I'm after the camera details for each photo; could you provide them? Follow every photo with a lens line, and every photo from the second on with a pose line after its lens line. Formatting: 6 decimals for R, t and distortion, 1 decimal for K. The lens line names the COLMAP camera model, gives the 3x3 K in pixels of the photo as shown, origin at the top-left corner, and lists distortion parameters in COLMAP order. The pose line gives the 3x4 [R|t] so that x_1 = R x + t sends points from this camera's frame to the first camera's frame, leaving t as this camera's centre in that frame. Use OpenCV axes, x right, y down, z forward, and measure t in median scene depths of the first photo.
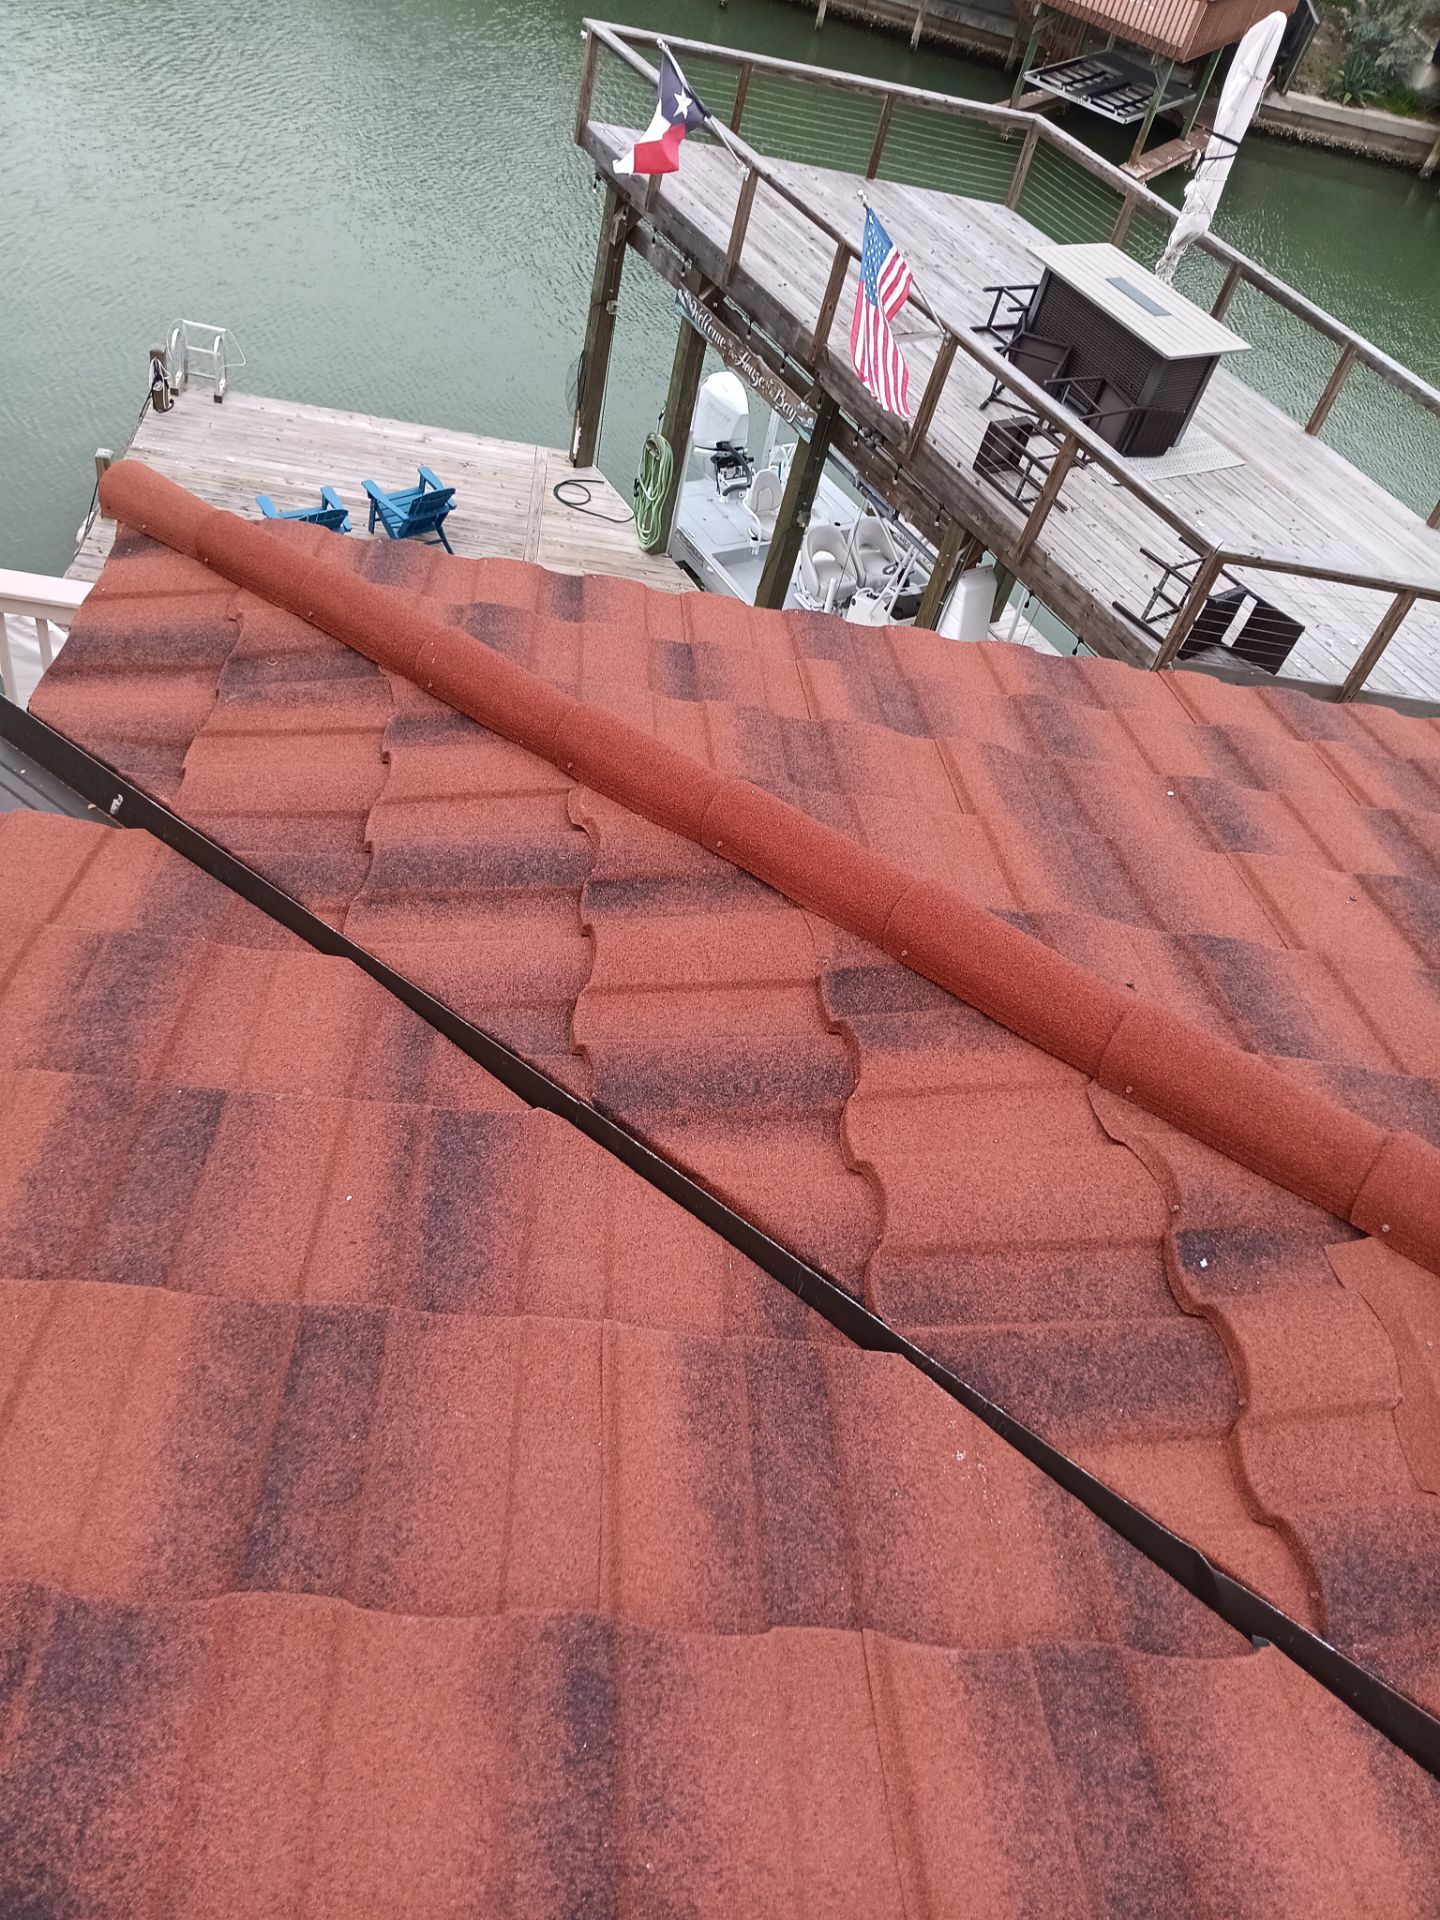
lens RADIAL K [[1404.9, 0, 721.2], [0, 1404.9, 995.6], [0, 0, 1]] dist [0.118089, -0.222750]
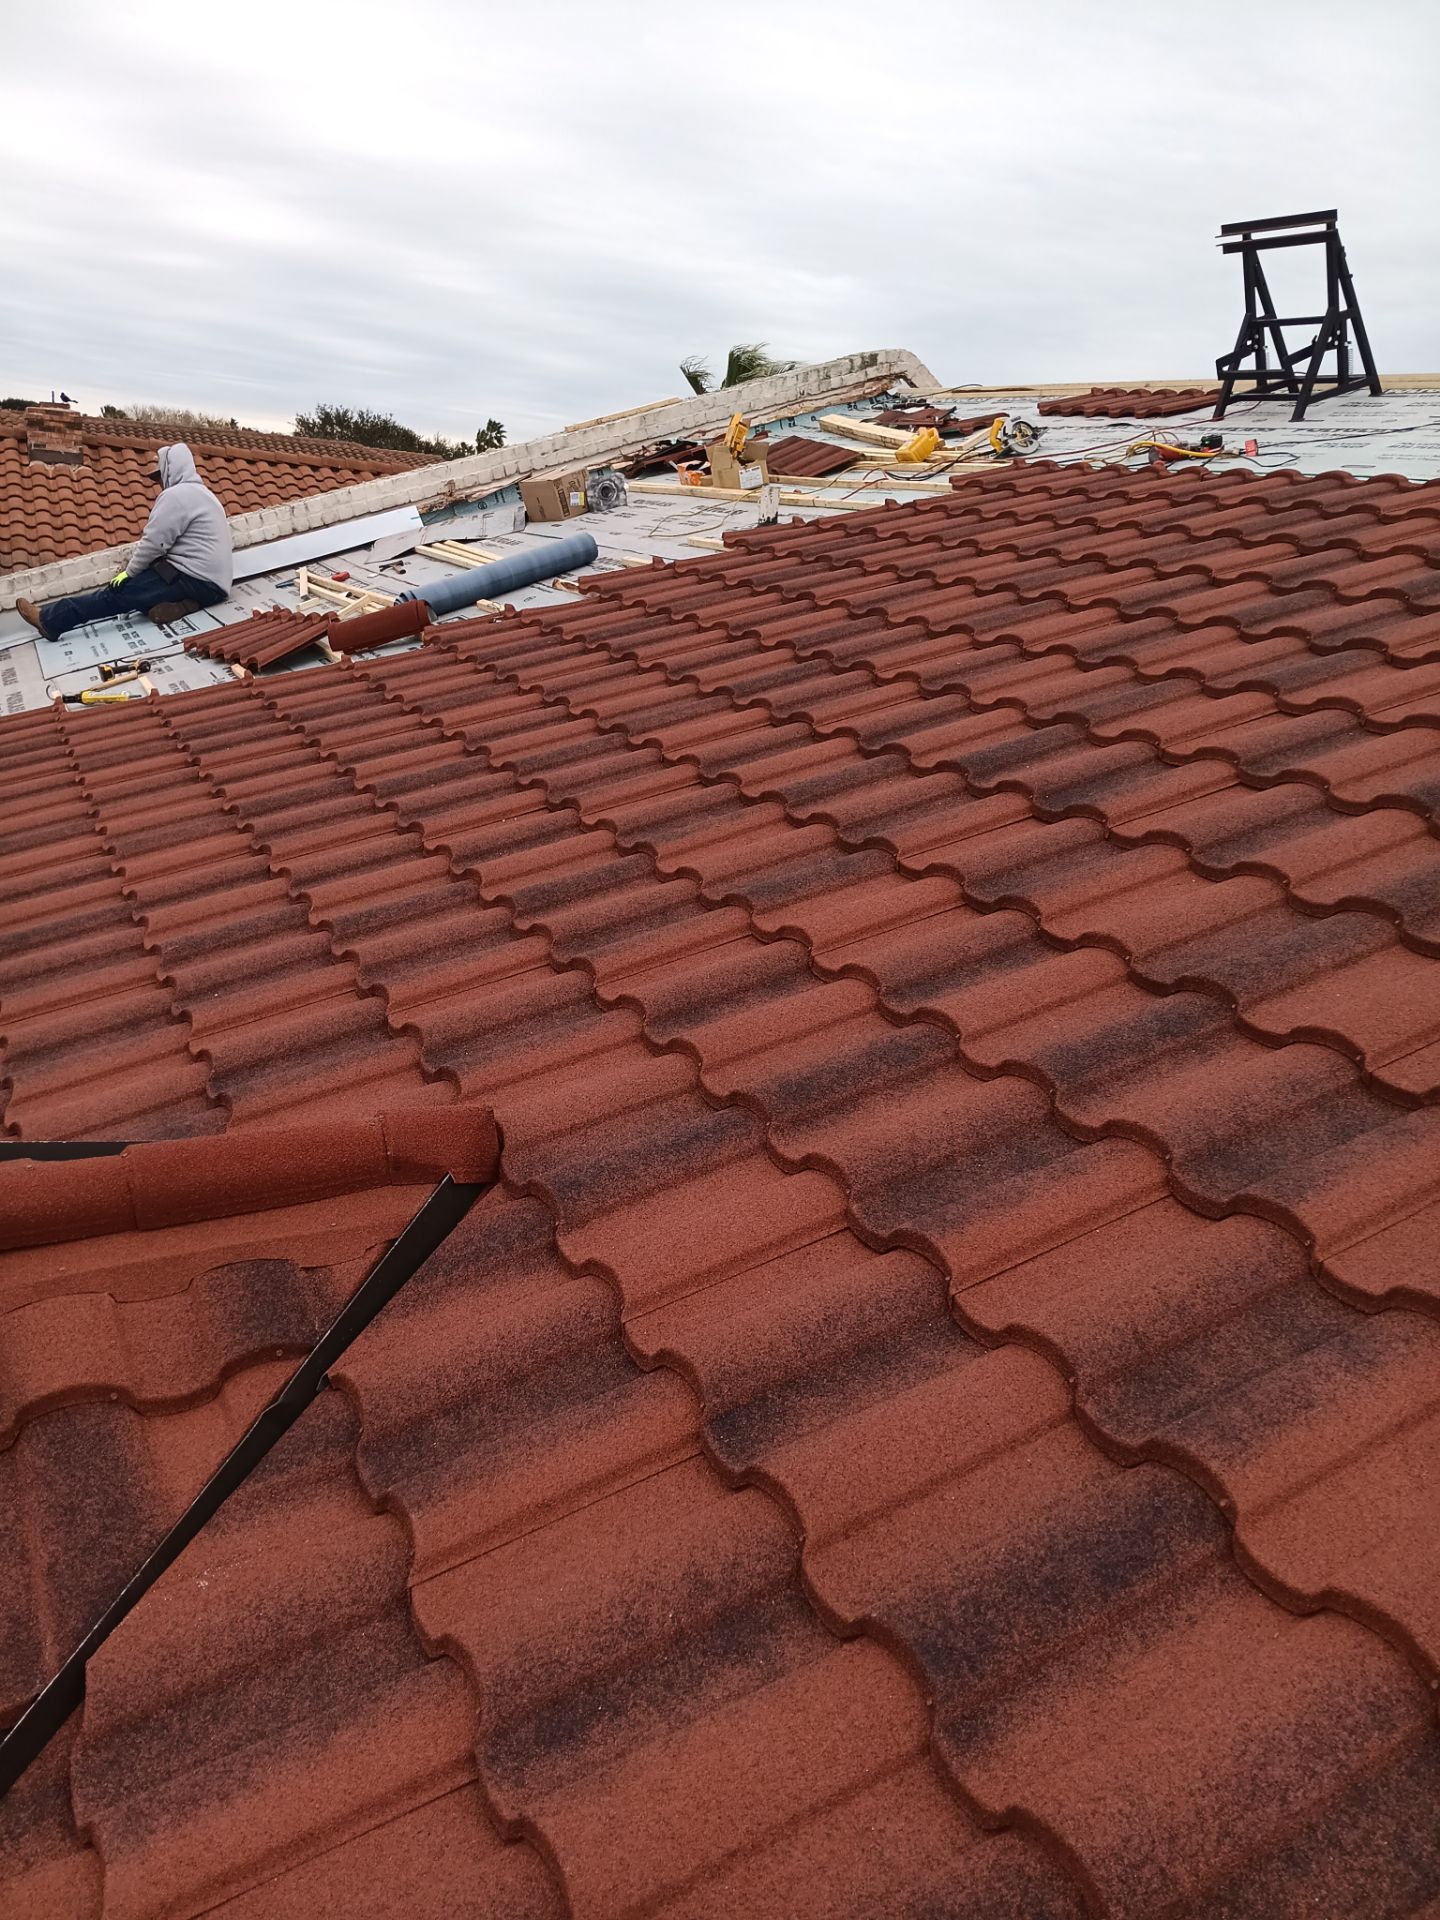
lens RADIAL K [[1503.8, 0, 696.1], [0, 1503.8, 925.1], [0, 0, 1]] dist [0.017704, -0.039246]
pose [[-0.387683, -0.478971, 0.787584, -0.147178], [0.583460, 0.533959, 0.611933, -0.096490], [-0.713636, 0.696760, 0.072454, 0.076892]]
